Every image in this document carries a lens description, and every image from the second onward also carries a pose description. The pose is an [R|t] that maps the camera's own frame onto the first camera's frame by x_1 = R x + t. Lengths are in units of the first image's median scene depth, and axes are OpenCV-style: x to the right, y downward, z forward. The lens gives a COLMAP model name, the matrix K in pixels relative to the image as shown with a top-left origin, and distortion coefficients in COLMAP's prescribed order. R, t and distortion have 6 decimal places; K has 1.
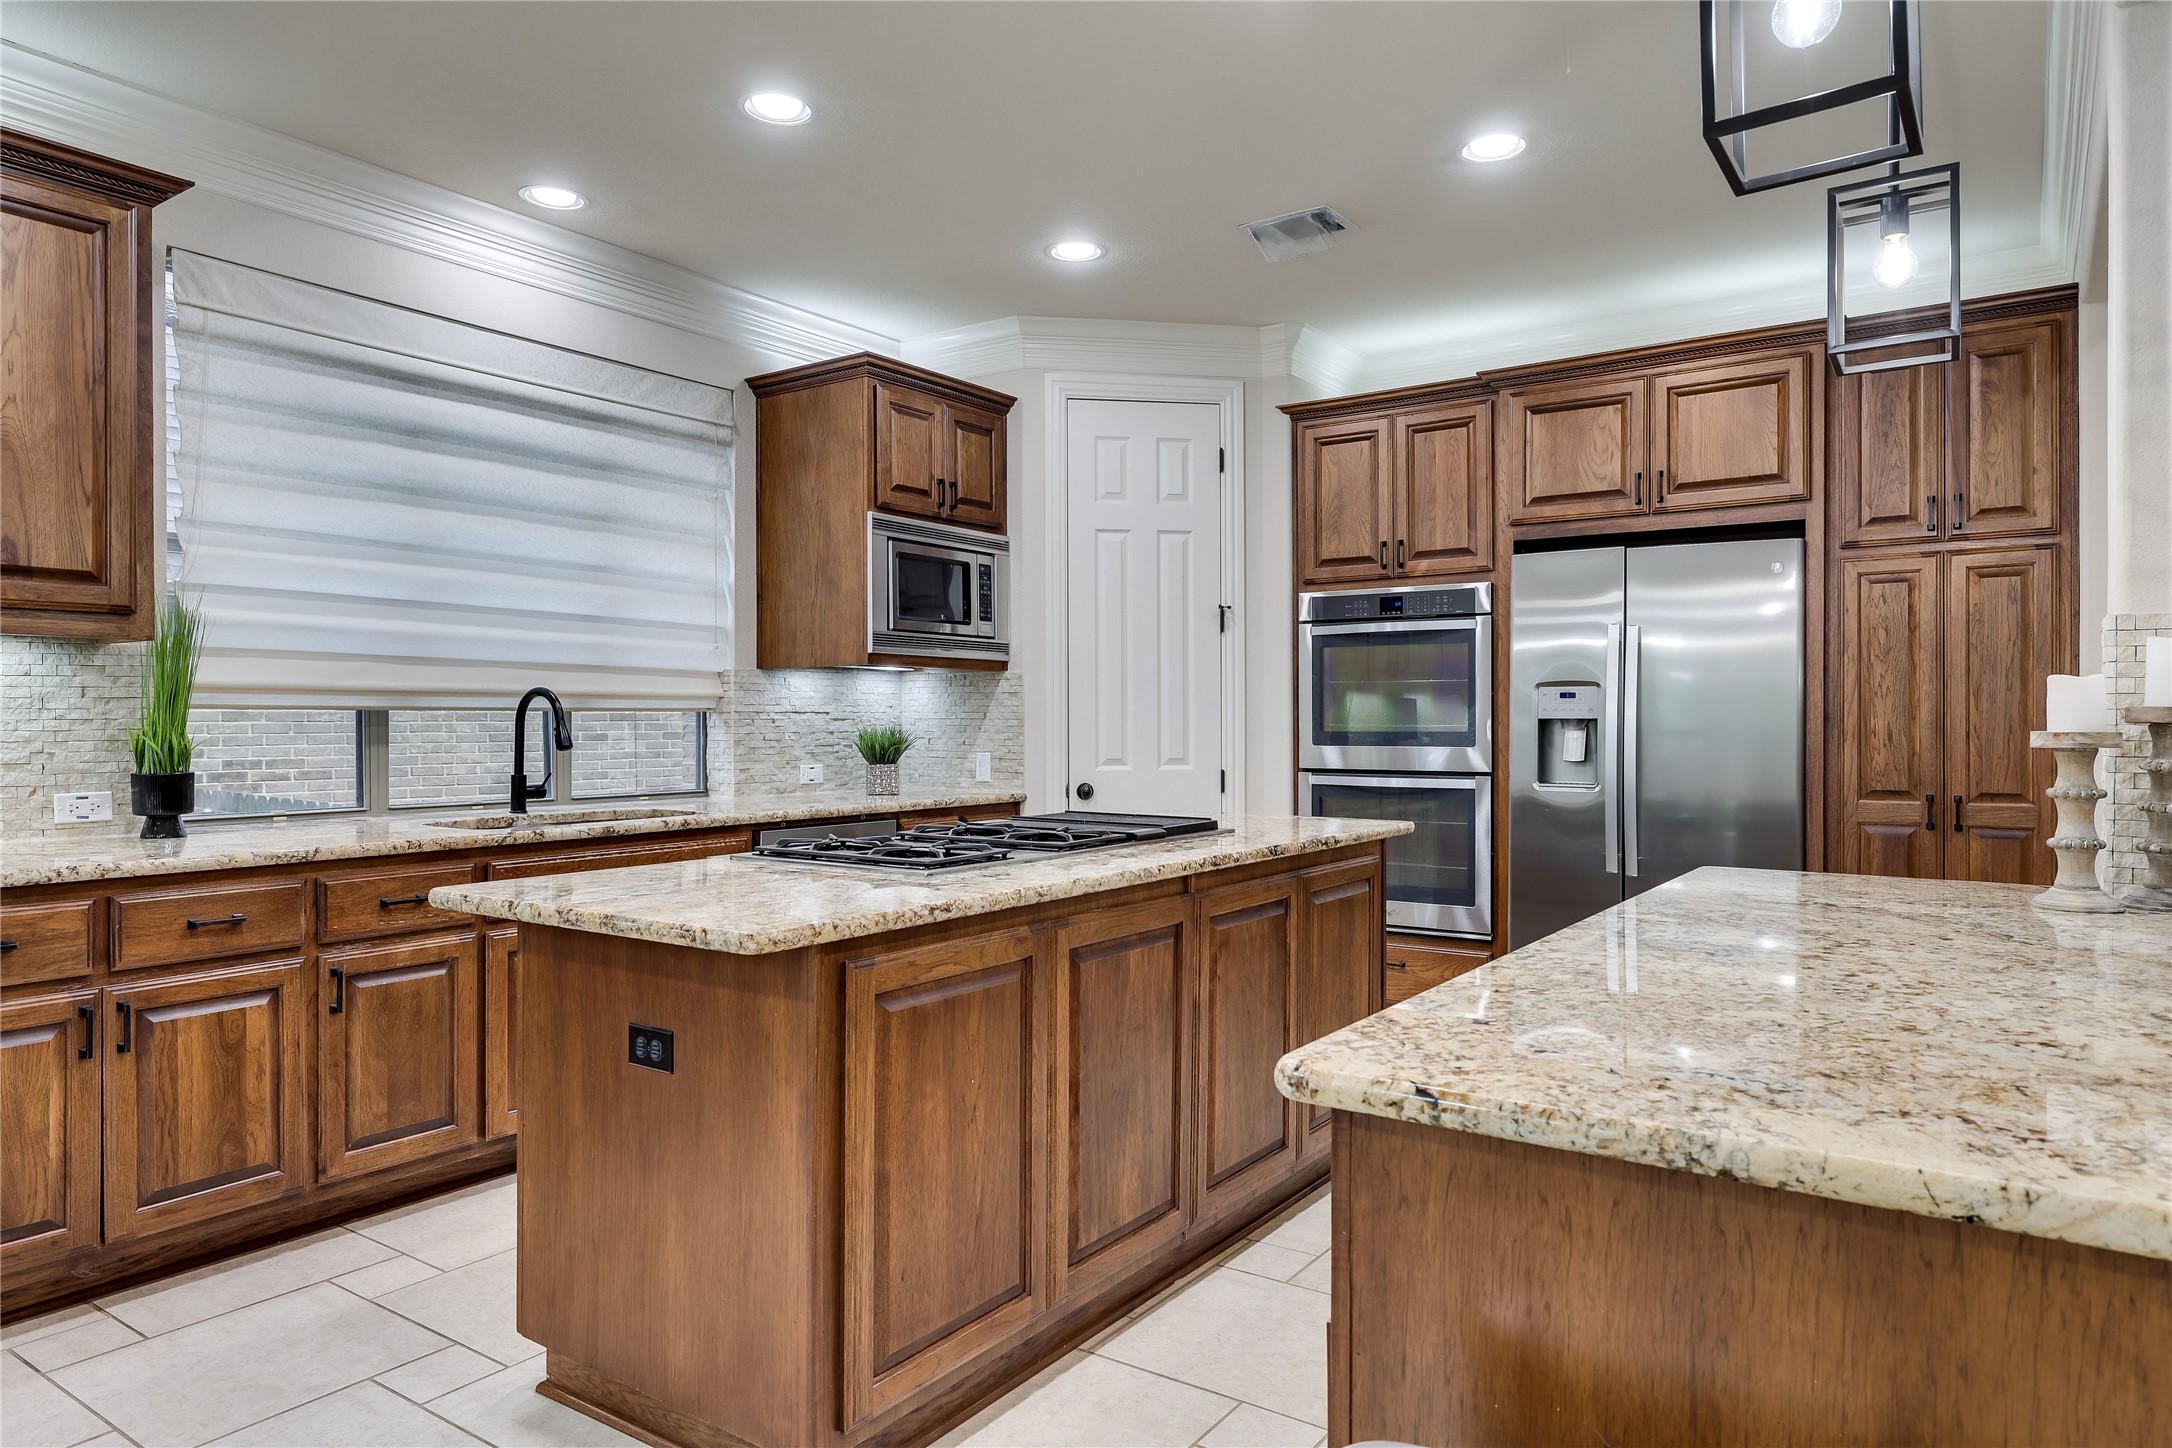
lens RADIAL K [[1349.7, 0, 1056.0], [0, 1349.7, 736.9], [0, 0, 1]] dist [0.008449, 0.000528]
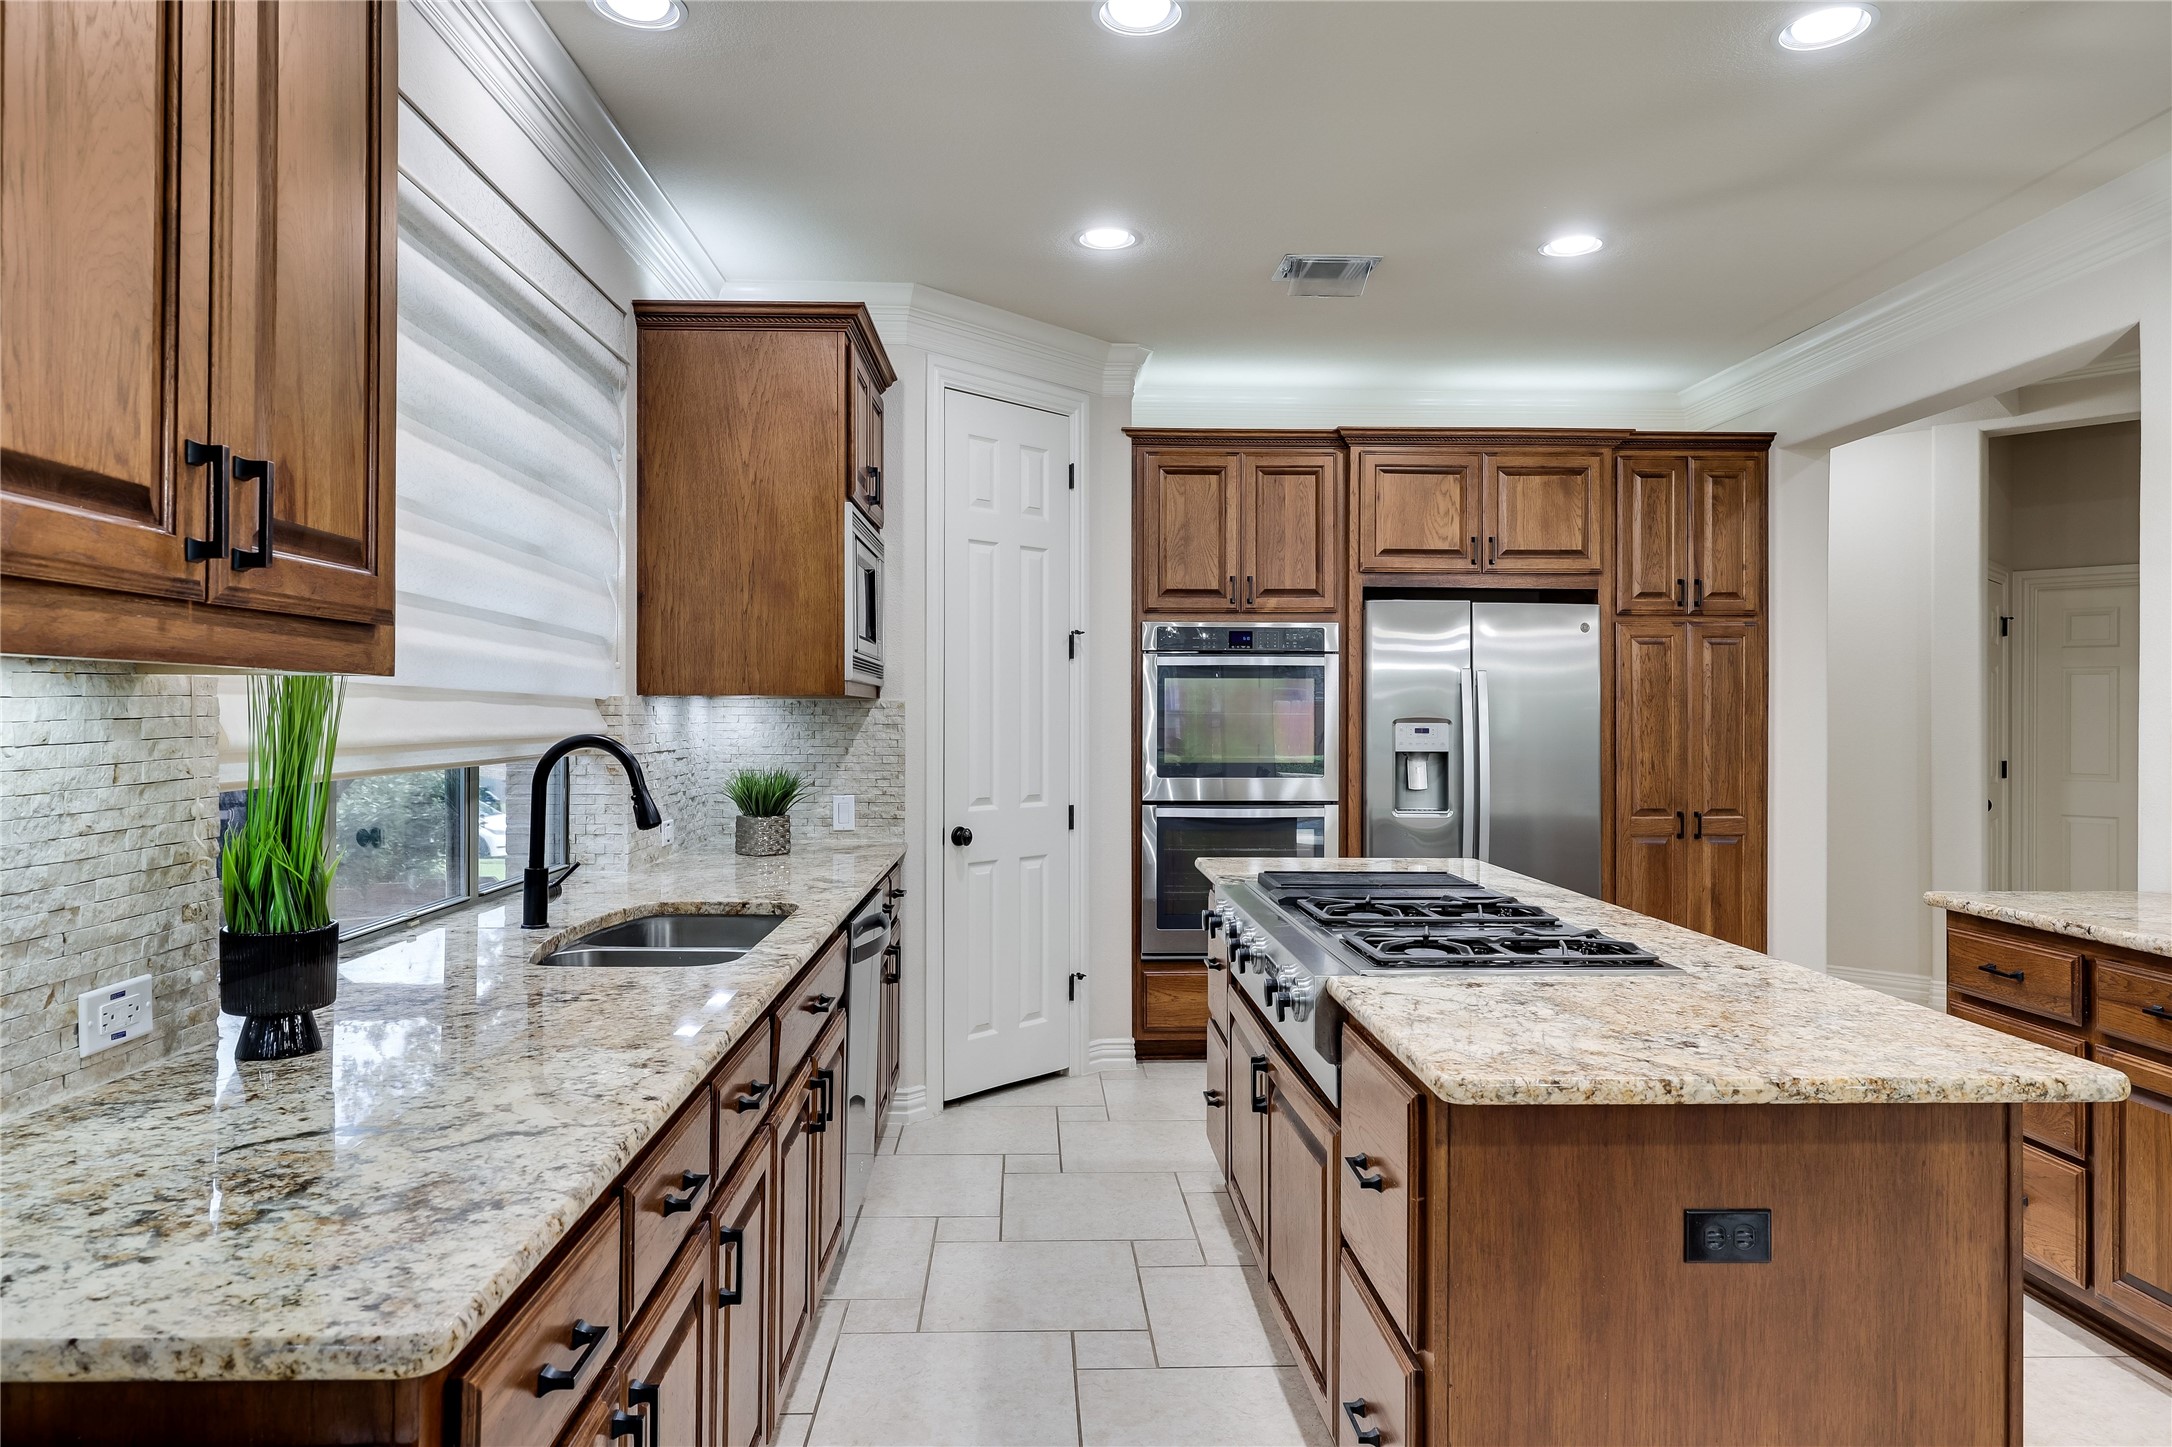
lens RADIAL K [[1359.1, 0, 1086.0], [0, 1359.1, 723.5], [0, 0, 1]] dist [0.010719, 0.000602]
pose [[0.789143, -0.001216, 0.614208, -0.507435], [0.004487, 0.999983, -0.003786, -0.032486], [-0.614193, 0.005743, 0.789135, 0.277401]]
